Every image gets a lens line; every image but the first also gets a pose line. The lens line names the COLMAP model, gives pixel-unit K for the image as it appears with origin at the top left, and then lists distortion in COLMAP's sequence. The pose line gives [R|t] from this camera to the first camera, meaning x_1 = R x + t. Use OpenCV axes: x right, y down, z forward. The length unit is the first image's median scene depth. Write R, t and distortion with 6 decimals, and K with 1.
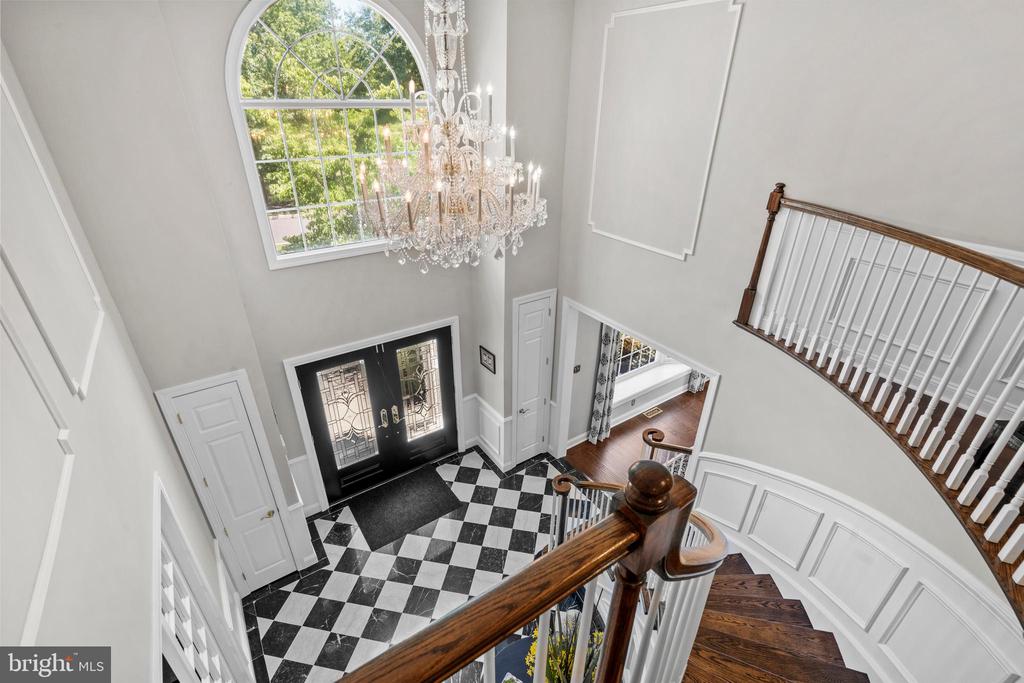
lens RADIAL K [[468.8, 0, 508.8], [0, 468.8, 339.9], [0, 0, 1]] dist [-0.004239, 0.000233]
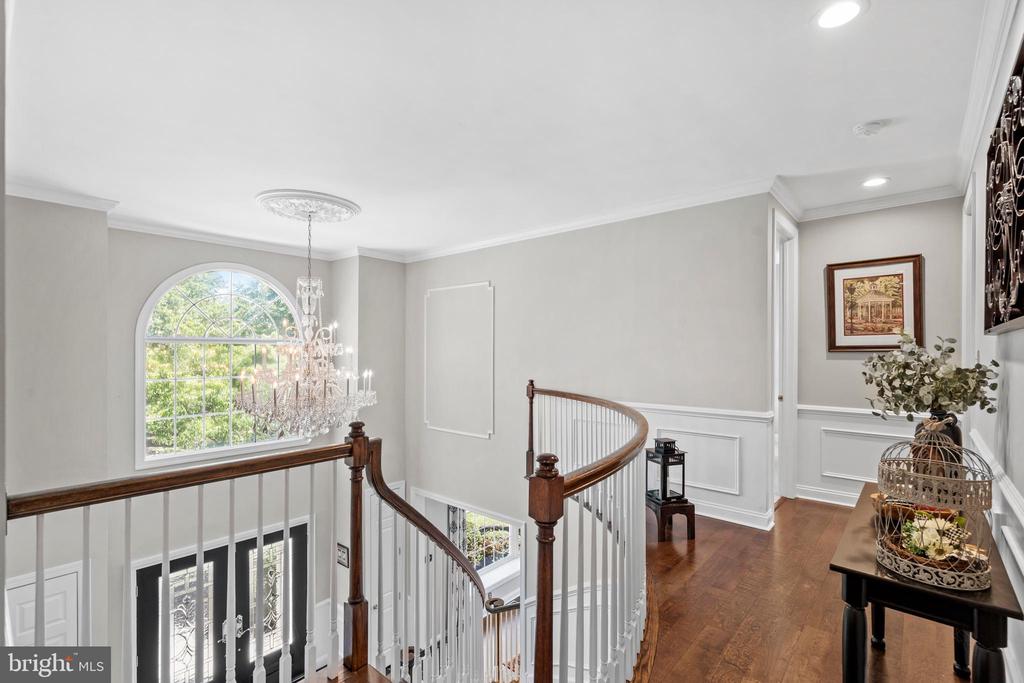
lens RADIAL K [[468.8, 0, 510.6], [0, 468.8, 346.8], [0, 0, 1]] dist [-0.004239, 0.000233]
pose [[0.967566, -0.005199, 0.252563, 0.089093], [0.123295, 0.882338, -0.454178, 0.232170], [-0.220485, 0.470587, 0.854362, -0.332187]]
